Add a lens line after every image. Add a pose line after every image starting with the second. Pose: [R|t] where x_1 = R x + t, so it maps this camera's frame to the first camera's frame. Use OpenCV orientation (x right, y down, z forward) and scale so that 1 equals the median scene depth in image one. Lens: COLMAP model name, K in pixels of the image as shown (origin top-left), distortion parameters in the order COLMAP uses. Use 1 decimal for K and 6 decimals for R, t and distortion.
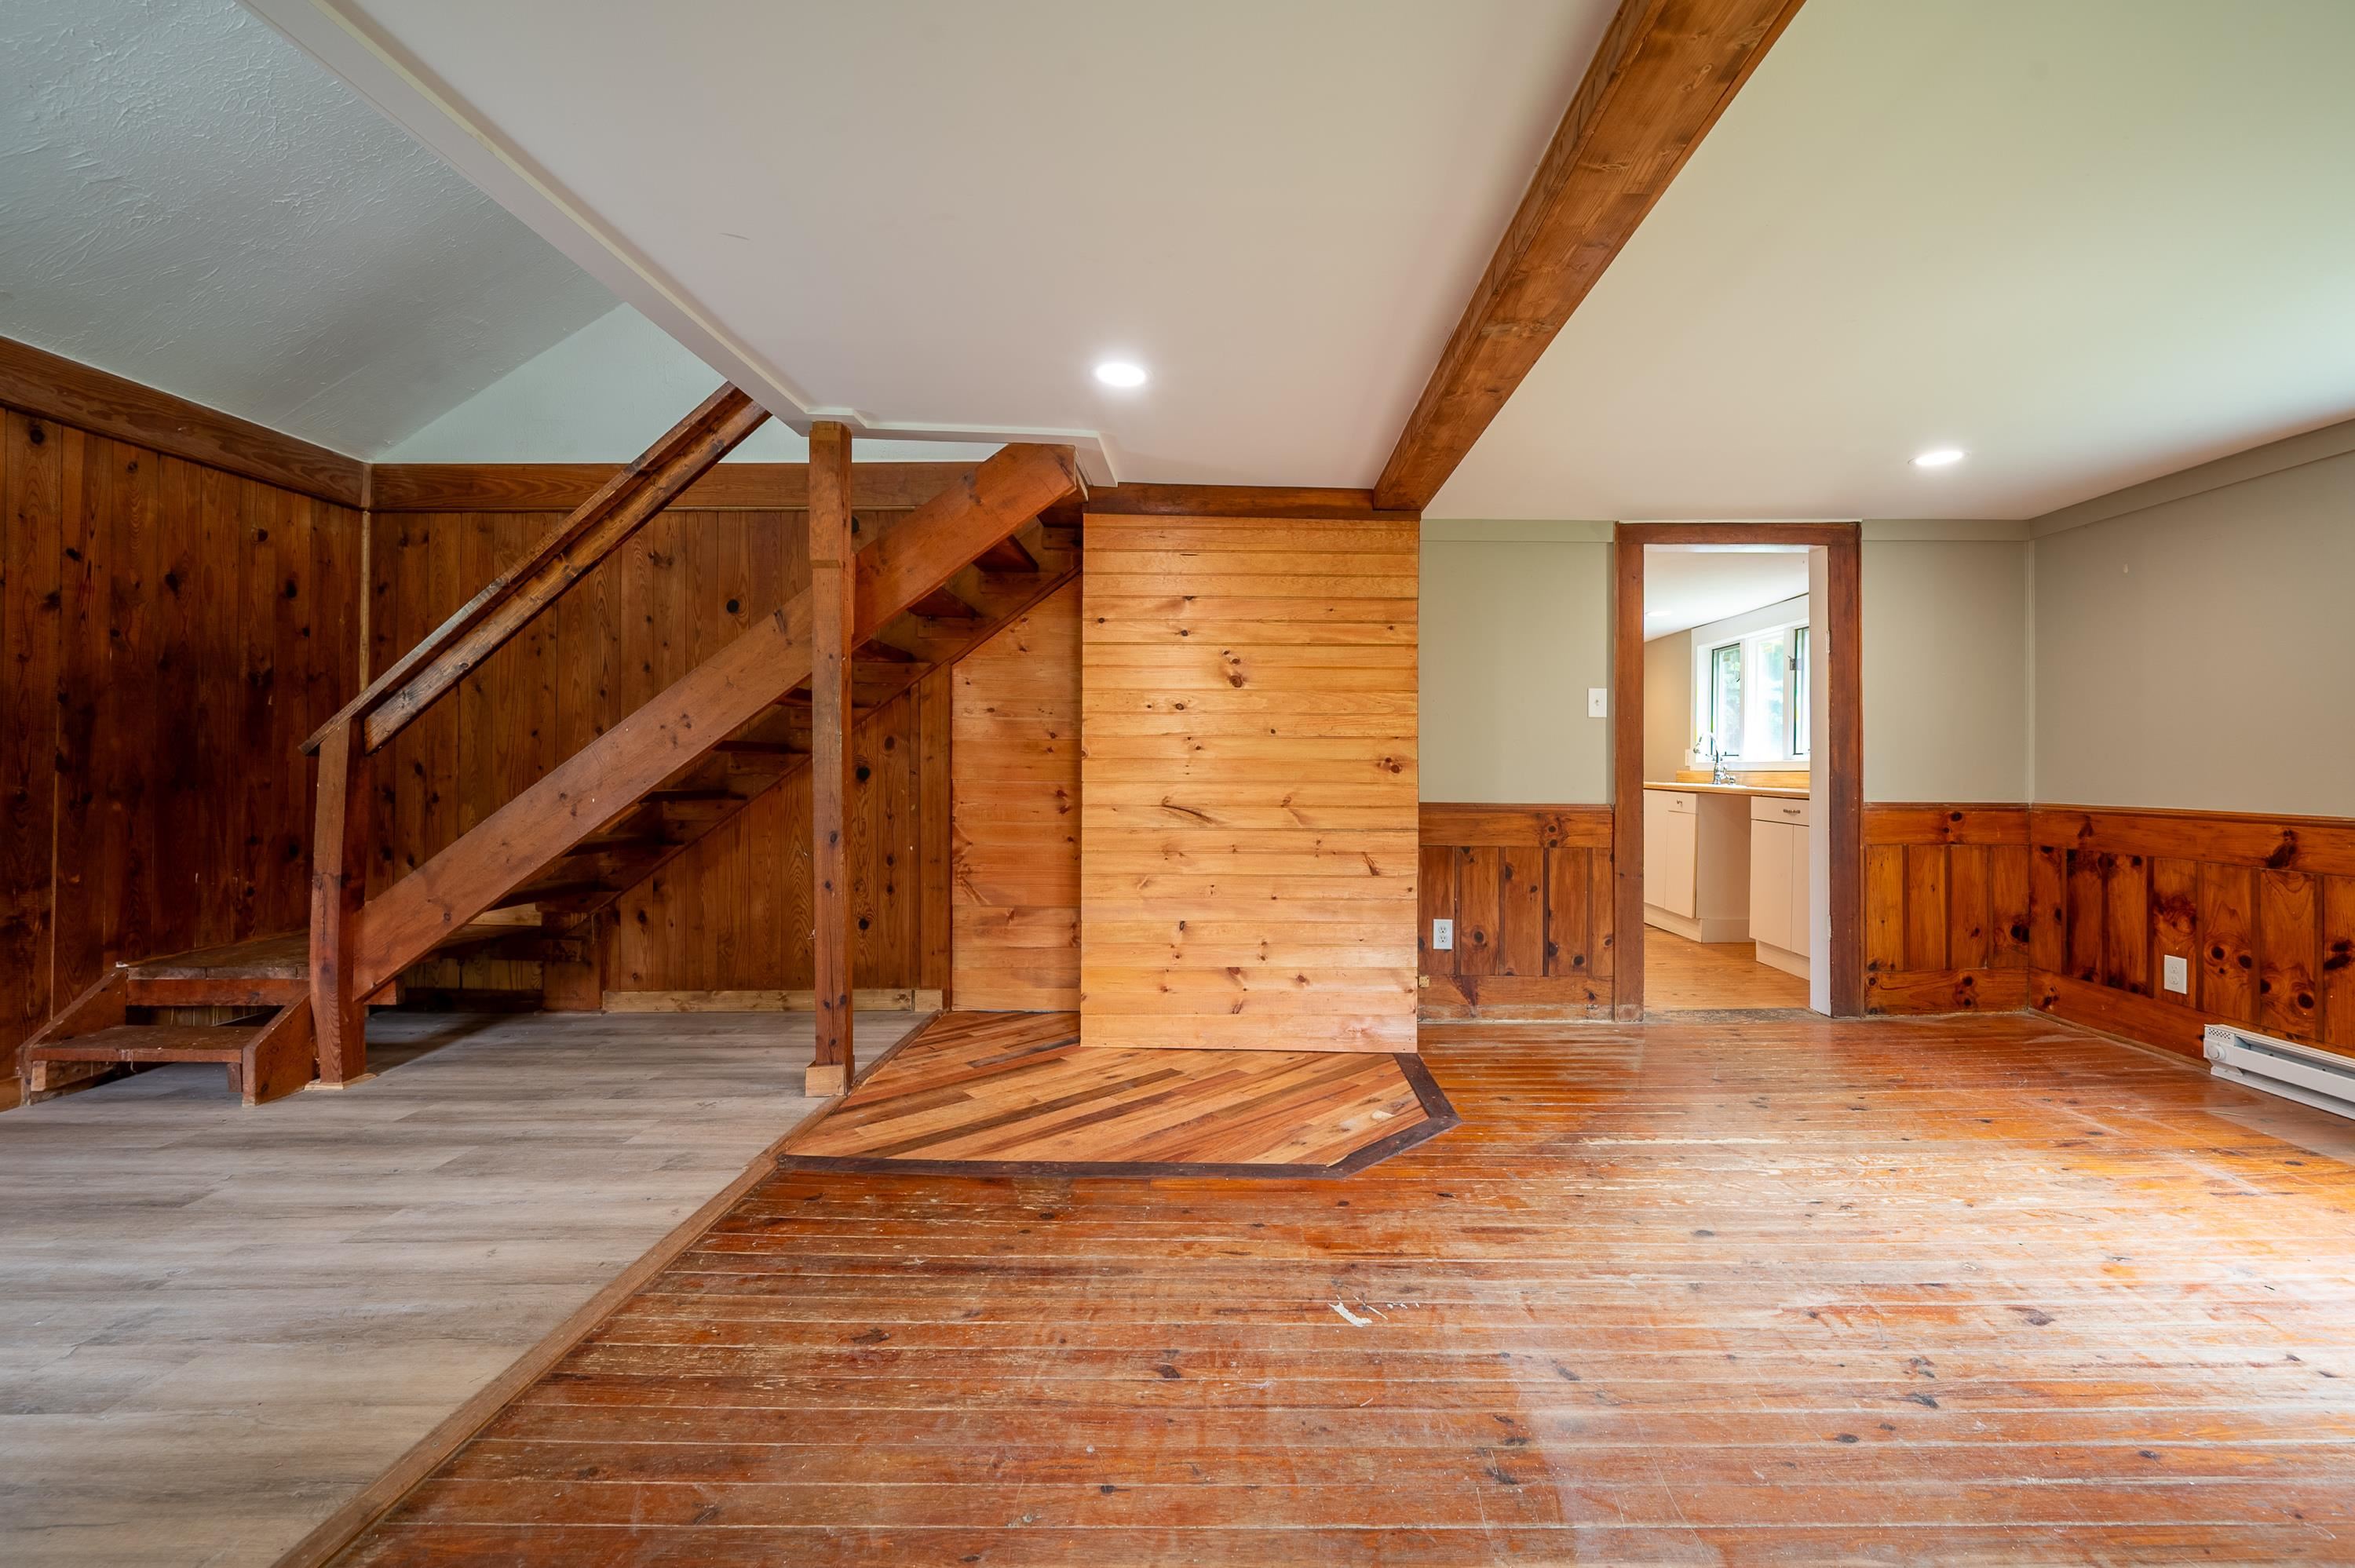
lens RADIAL K [[959.5, 0, 1246.5], [0, 959.5, 768.6], [0, 0, 1]] dist [-0.000891, -0.000152]
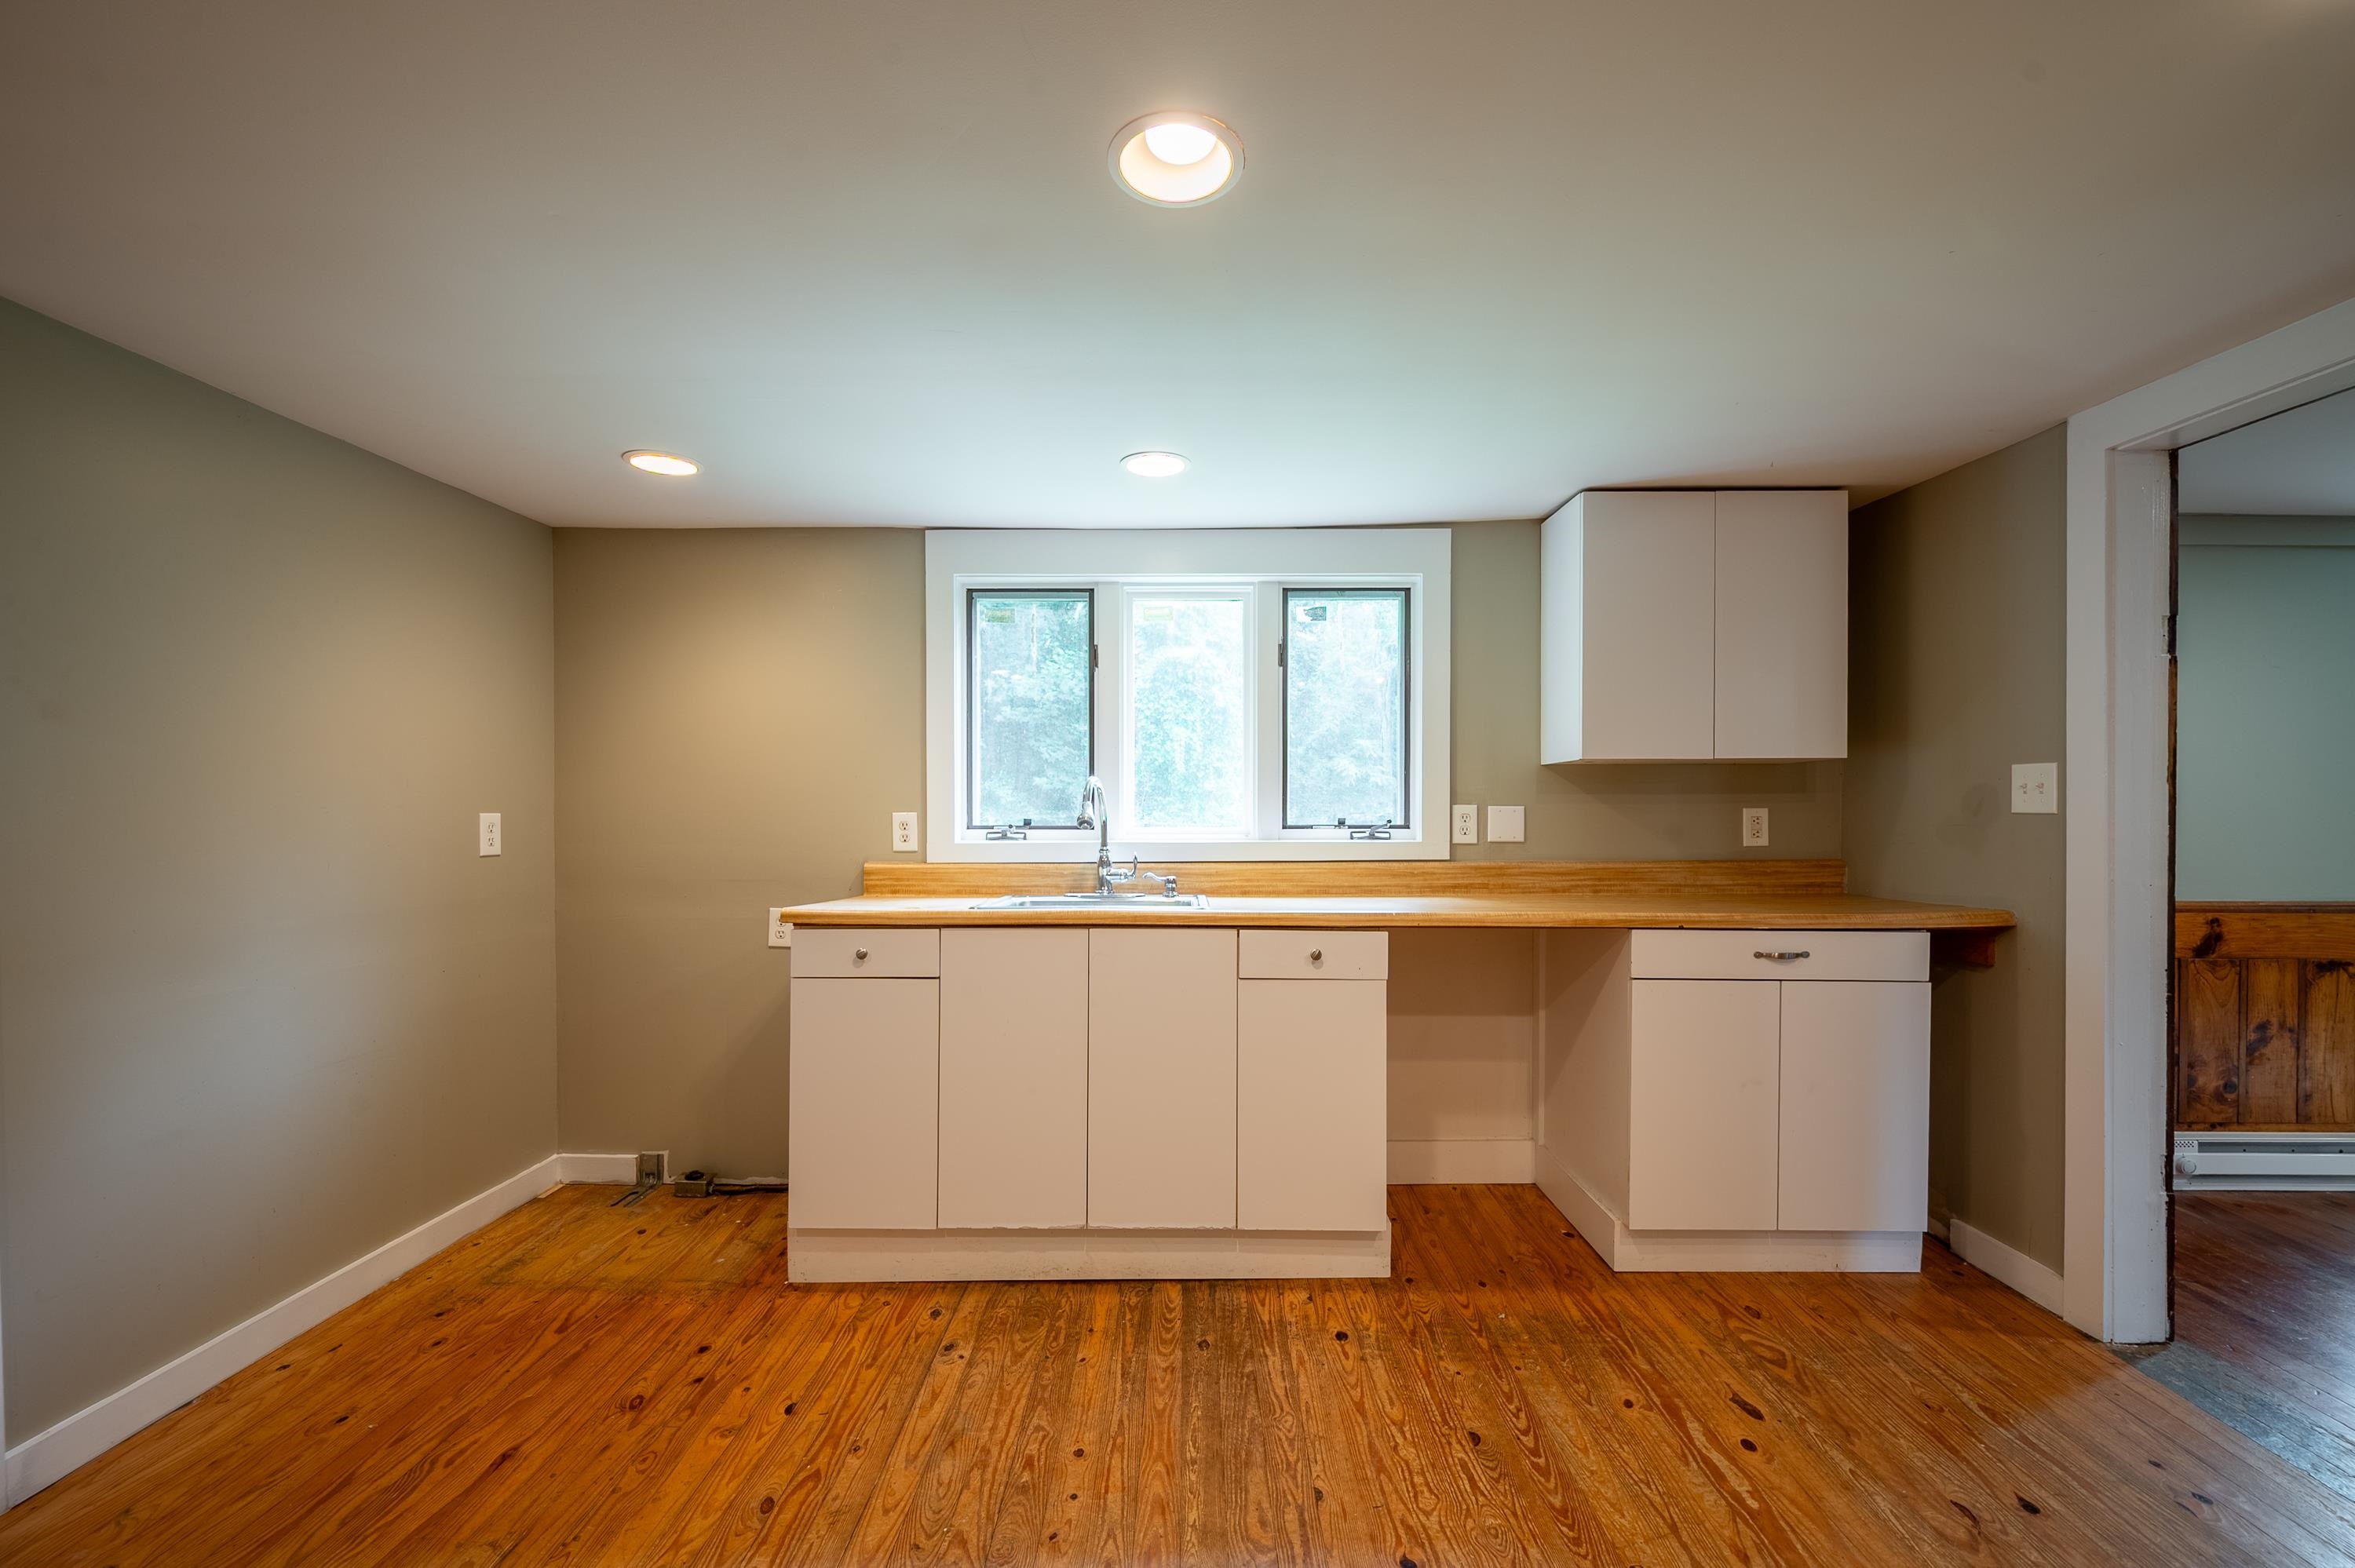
lens RADIAL K [[941.0, 0, 1189.8], [0, 941.0, 814.3], [0, 0, 1]] dist [-0.000615, -0.000051]
pose [[0.022438, -0.015264, 0.999632, 0.099602], [0.003827, 0.999877, 0.015181, -0.056249], [-0.999741, 0.003485, 0.022493, 1.915222]]
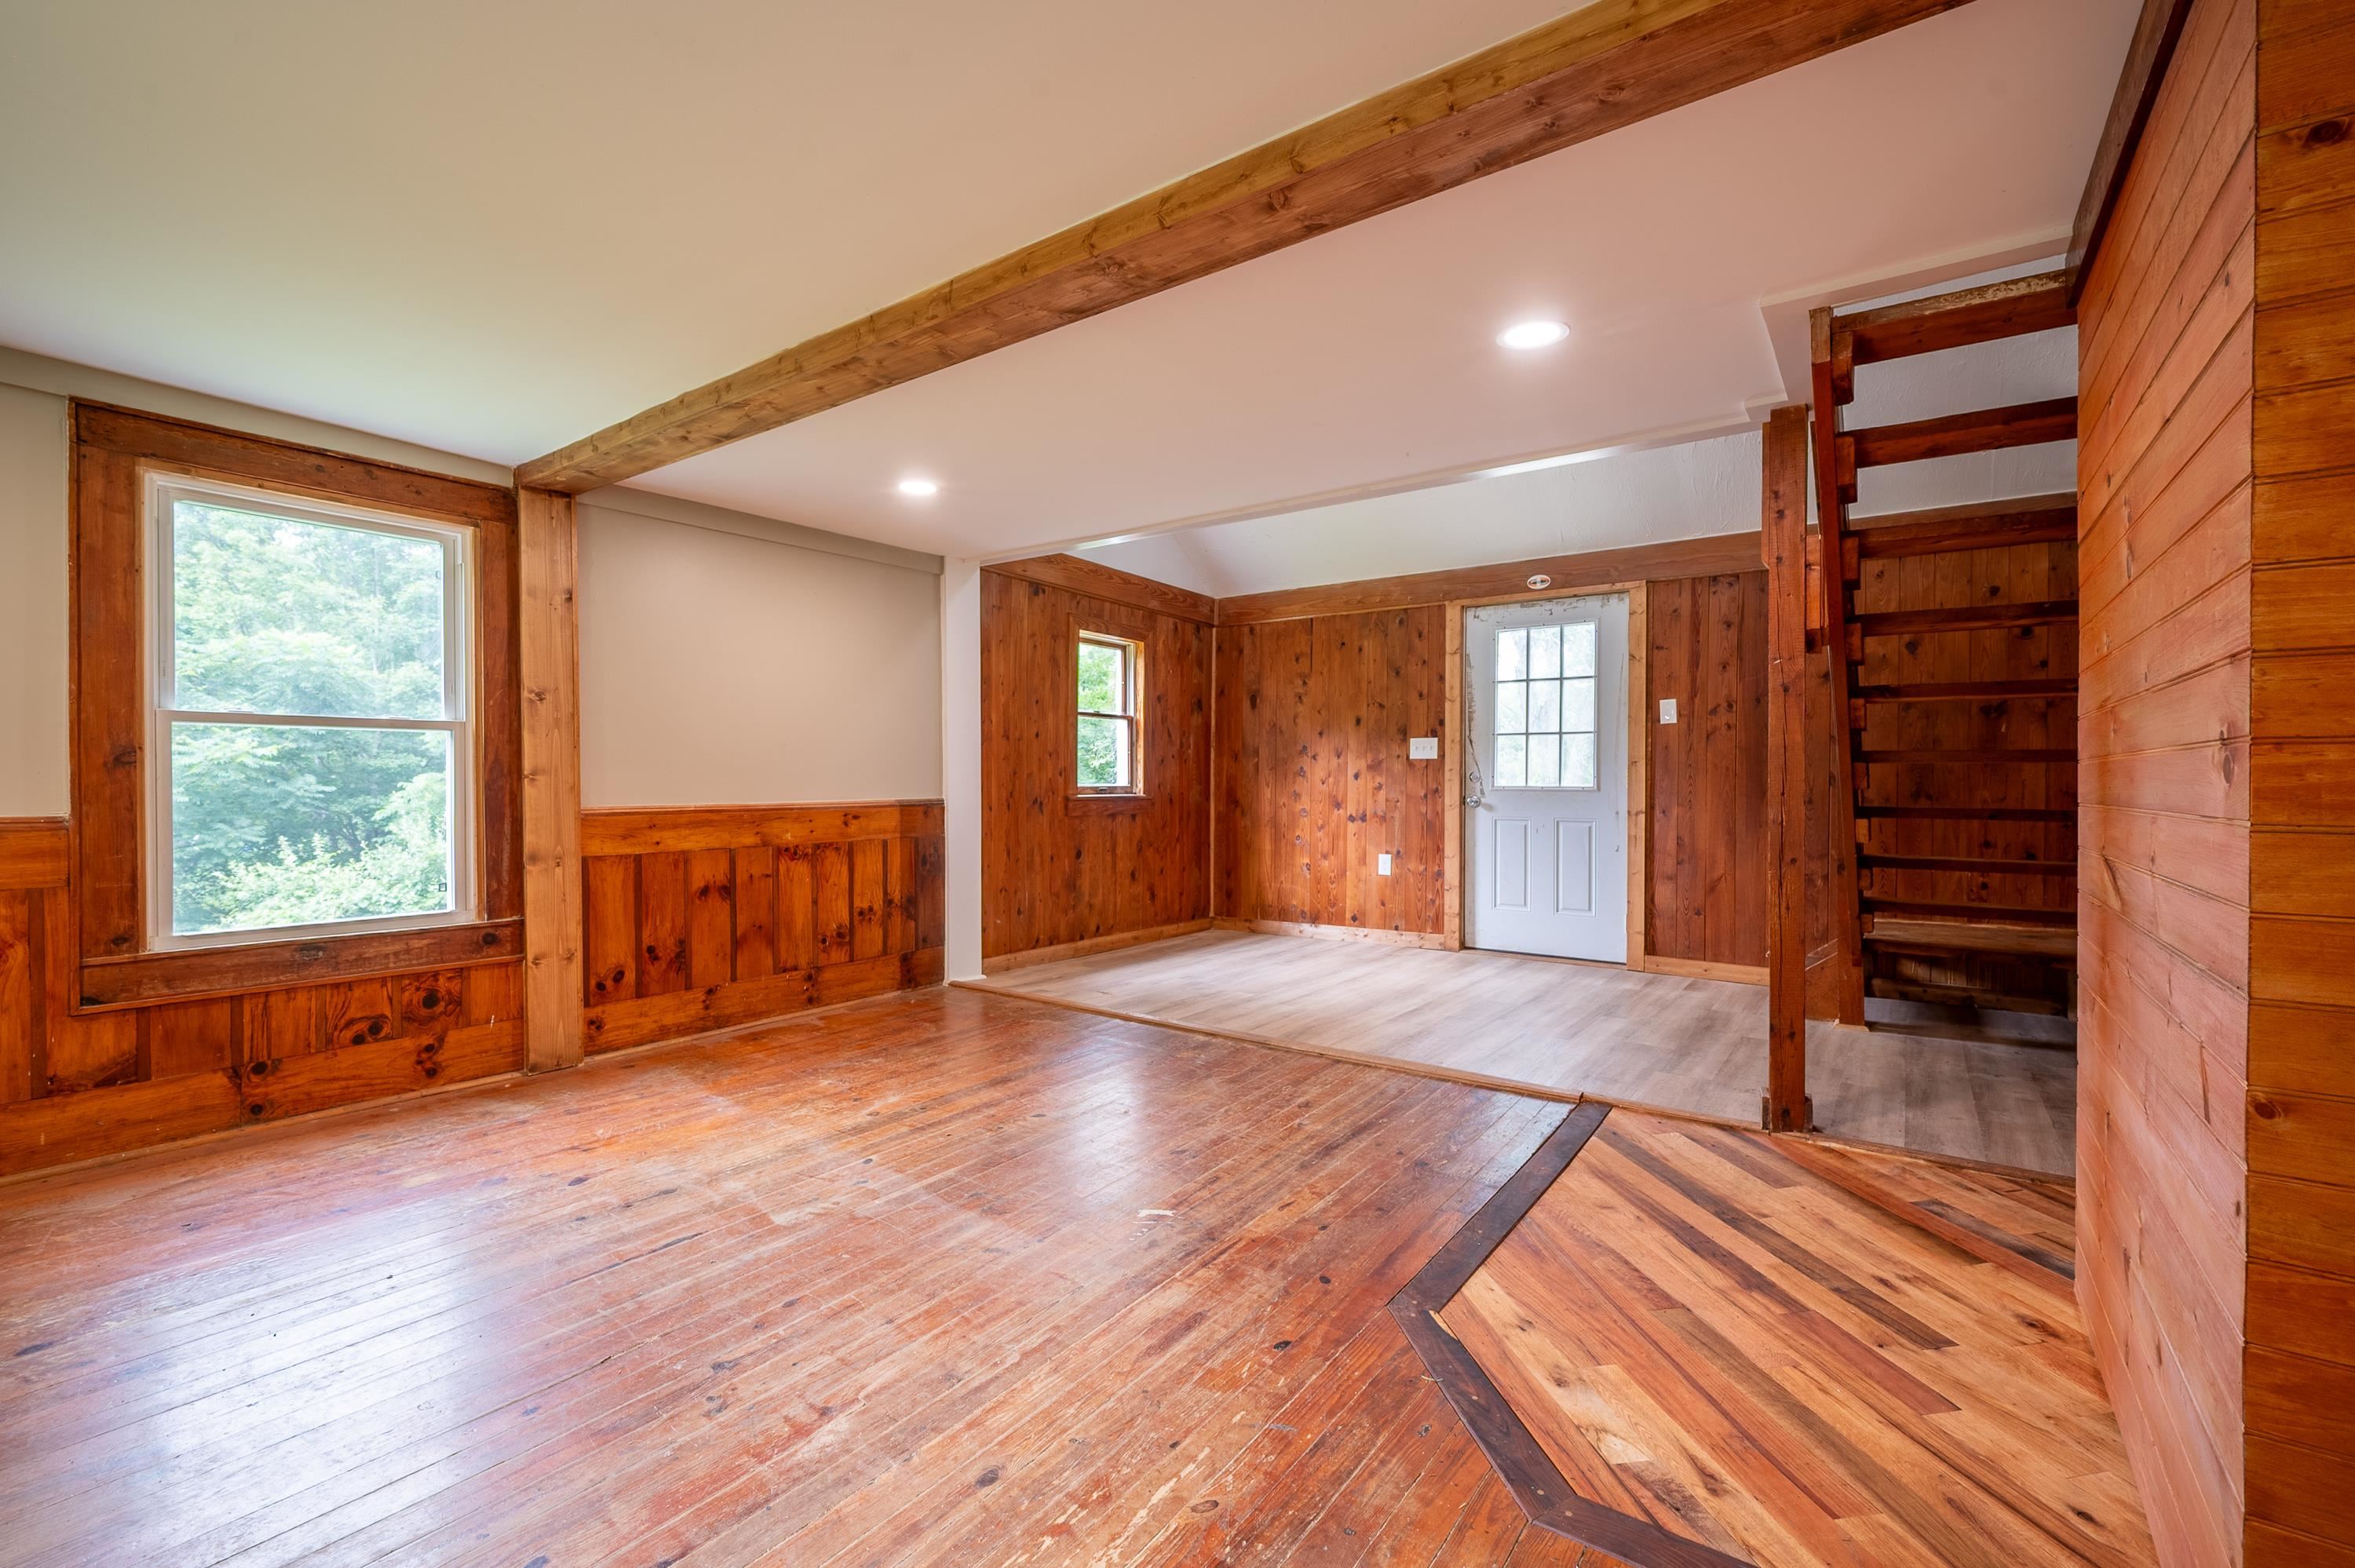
lens RADIAL K [[1008.7, 0, 1185.0], [0, 1008.7, 797.2], [0, 0, 1]] dist [0.000233, 0.000029]
pose [[-0.598893, 0.005001, -0.800813, 0.647050], [-0.009067, 0.999874, 0.013024, 0.008400], [0.800778, 0.015061, -0.598772, 1.035651]]
